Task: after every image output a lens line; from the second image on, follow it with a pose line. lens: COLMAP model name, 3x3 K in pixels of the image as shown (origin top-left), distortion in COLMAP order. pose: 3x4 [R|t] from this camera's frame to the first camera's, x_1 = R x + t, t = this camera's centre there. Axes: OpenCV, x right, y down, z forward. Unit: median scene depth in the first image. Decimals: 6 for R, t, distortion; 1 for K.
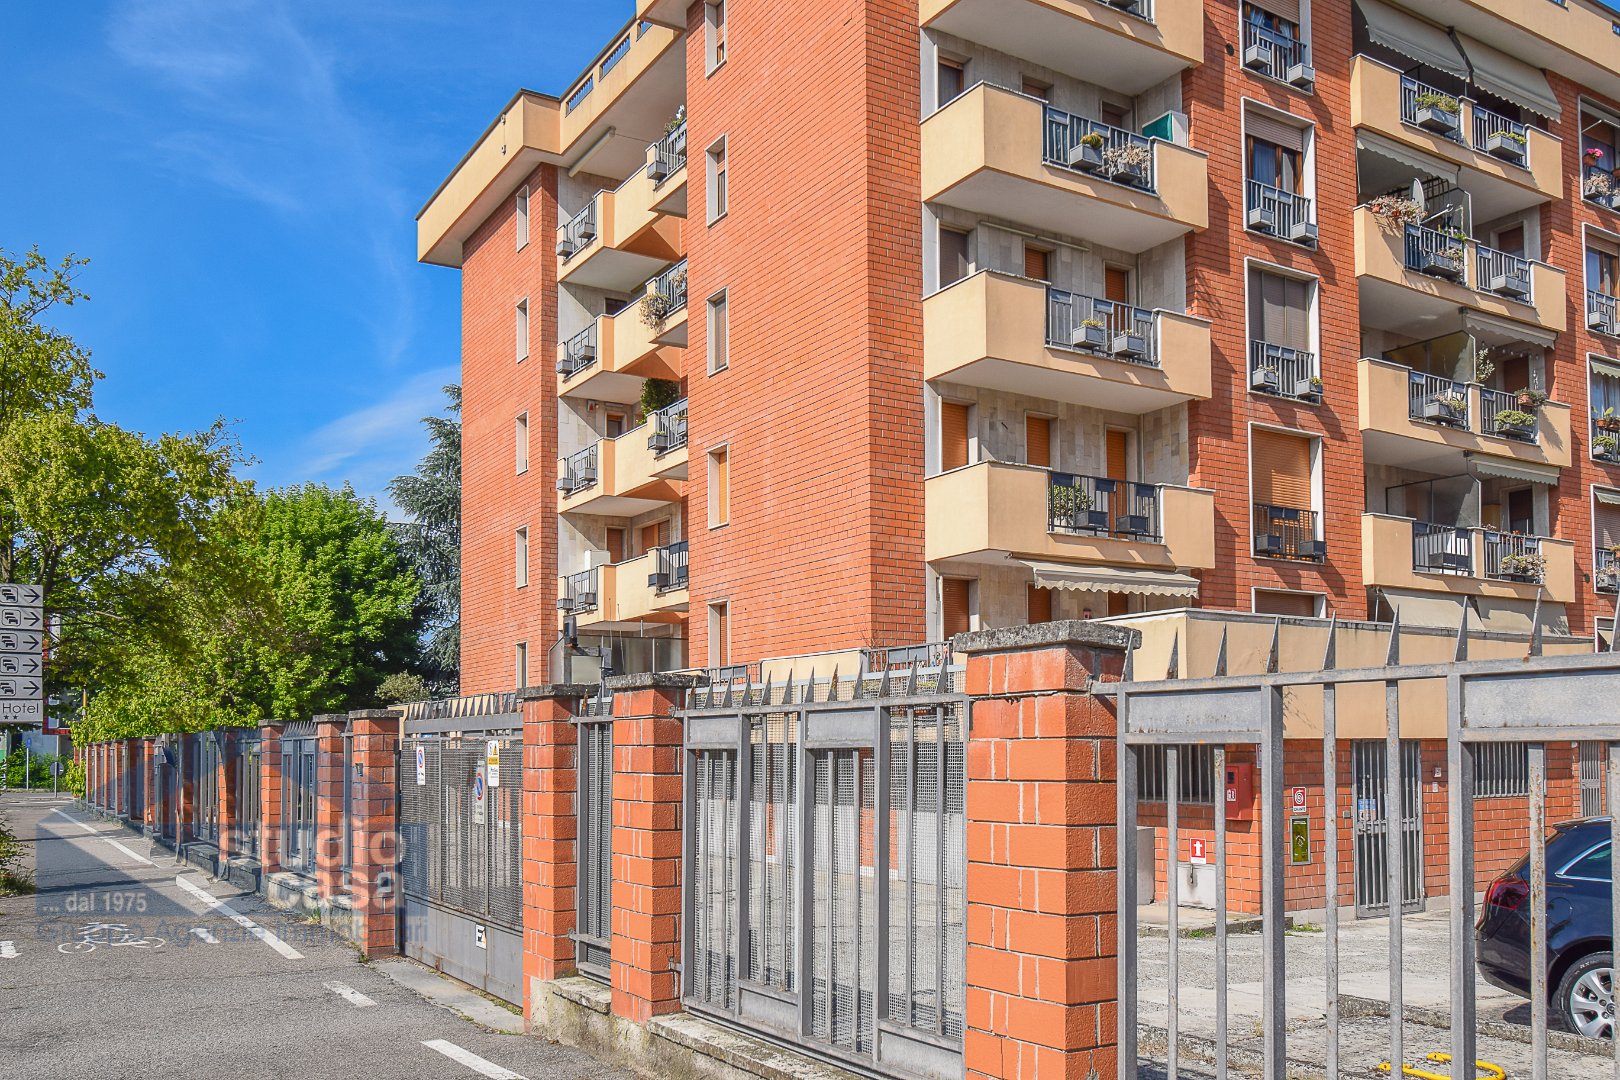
lens RADIAL K [[1325.6, 0, 806.3], [0, 1325.6, 699.7], [0, 0, 1]] dist [0.008381, -0.013588]
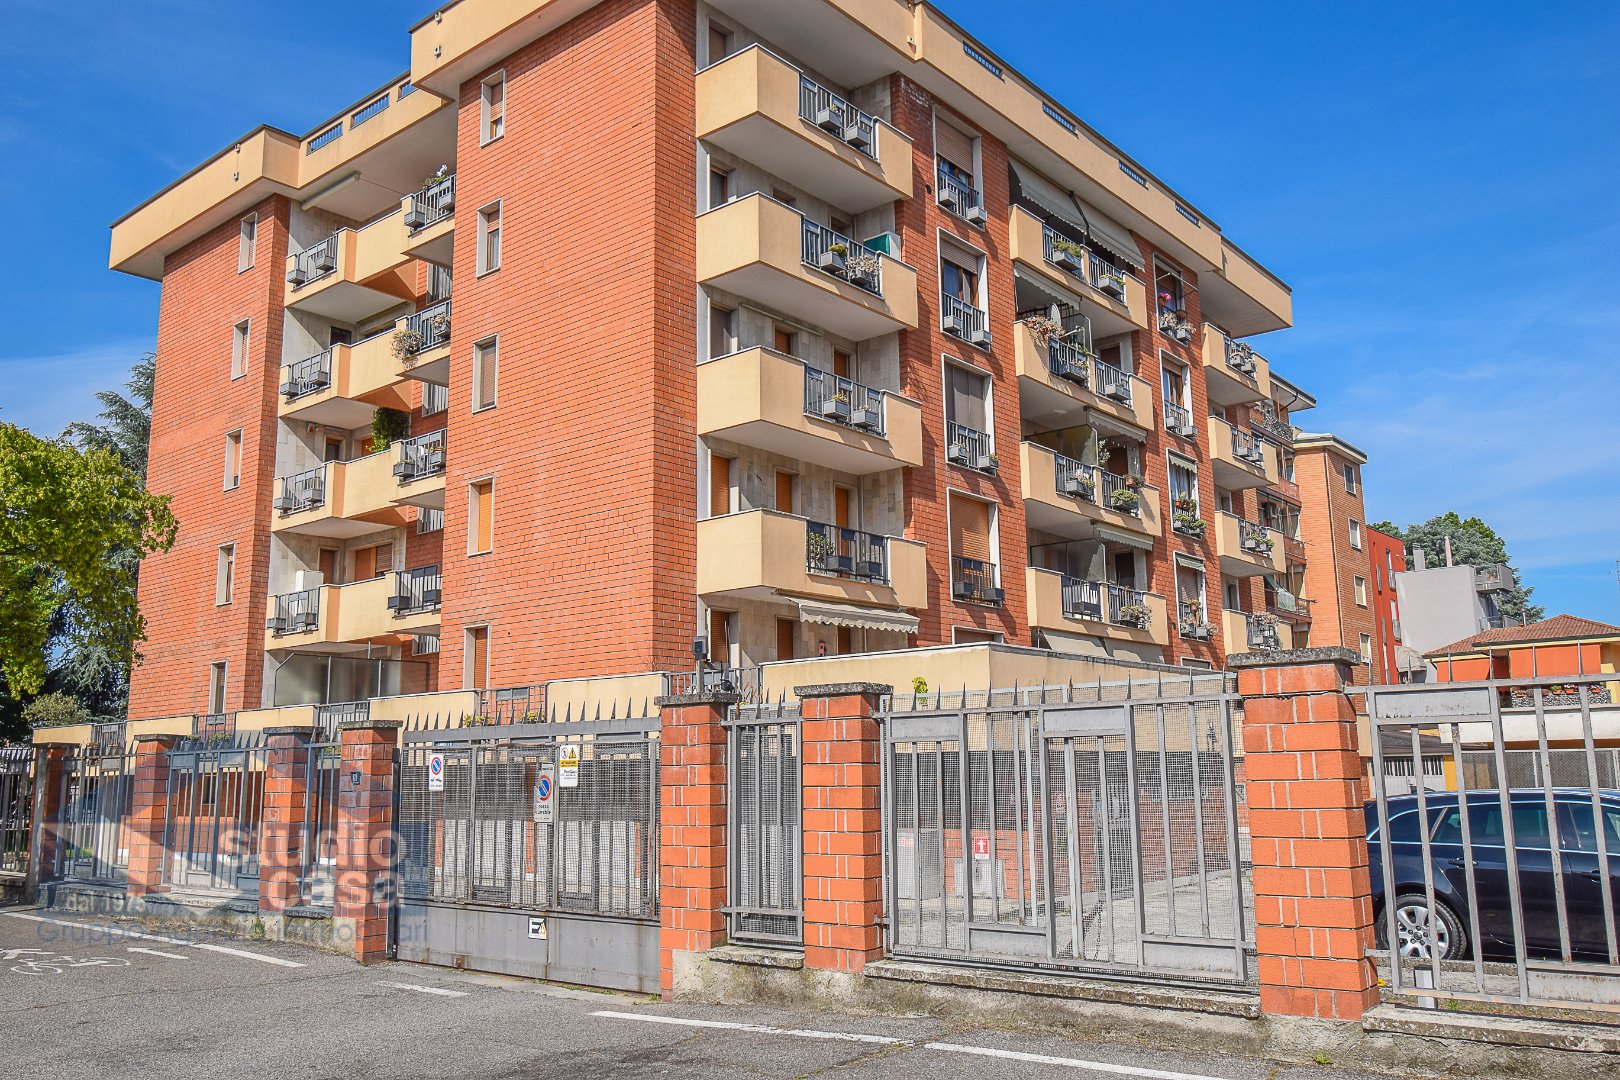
lens RADIAL K [[1288.7, 0, 810.0], [0, 1288.7, 540.0], [0, 0, 1]] dist [0.001946, 0.002372]
pose [[0.947529, 0.048209, 0.316013, -0.142228], [-0.001838, 0.989368, -0.145419, 0.006158], [-0.319663, 0.137208, 0.937544, -0.039819]]
